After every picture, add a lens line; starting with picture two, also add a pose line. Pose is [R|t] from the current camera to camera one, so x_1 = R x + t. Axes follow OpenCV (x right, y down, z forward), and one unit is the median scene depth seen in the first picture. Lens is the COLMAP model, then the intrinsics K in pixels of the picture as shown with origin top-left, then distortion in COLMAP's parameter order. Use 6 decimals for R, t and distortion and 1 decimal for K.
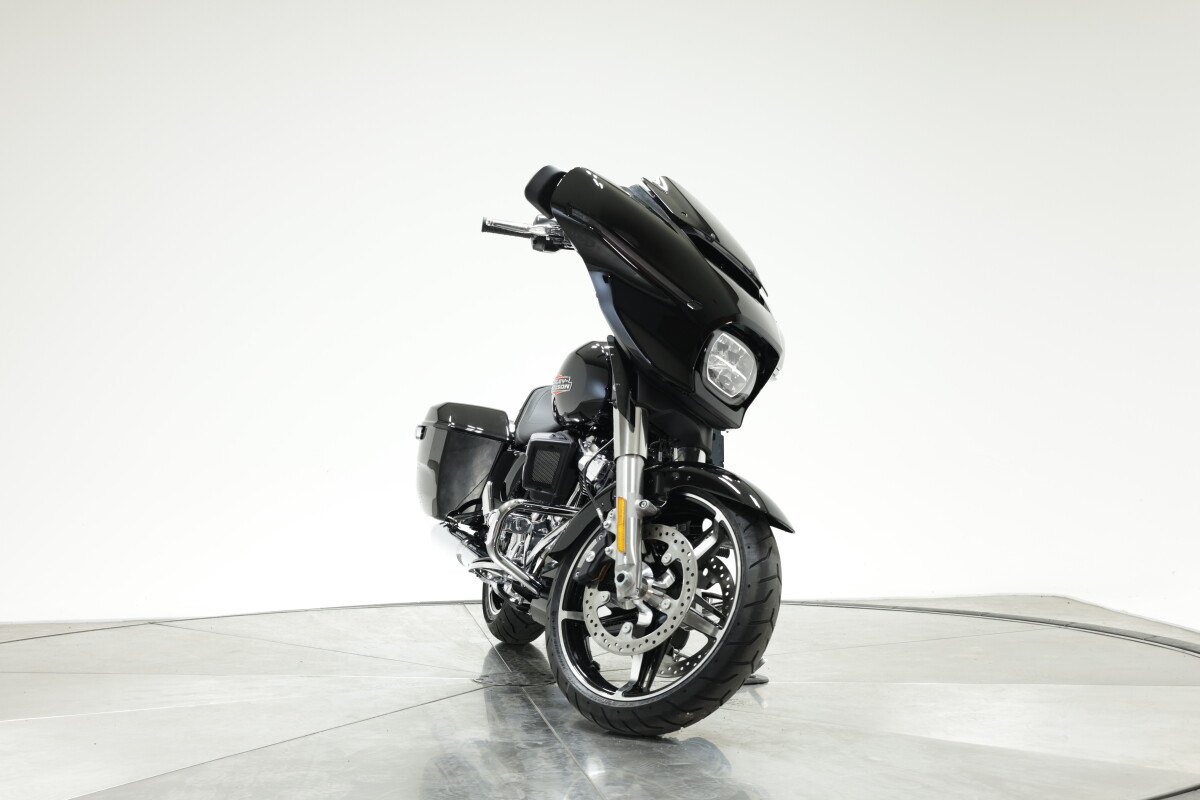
lens RADIAL K [[1689.6, 0, 602.8], [0, 1689.6, 397.4], [0, 0, 1]] dist [0.019085, 0.000000]
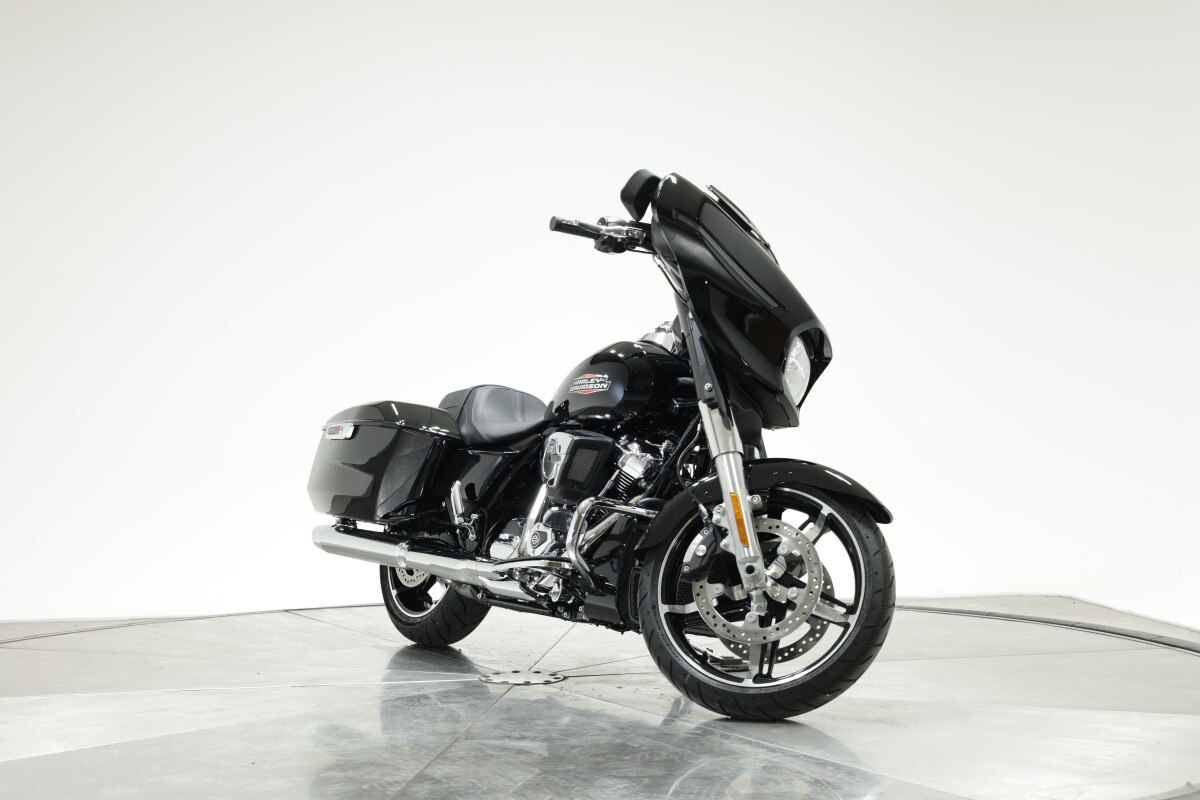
lens RADIAL K [[1689.6, 0, 600.7], [0, 1689.6, 405.1], [0, 0, 1]] dist [0.019085, 0.000000]
pose [[0.940175, 0.002906, 0.340680, -0.414141], [-0.003721, 0.999992, 0.001739, 0.003771], [-0.340672, -0.002903, 0.940178, 0.050350]]
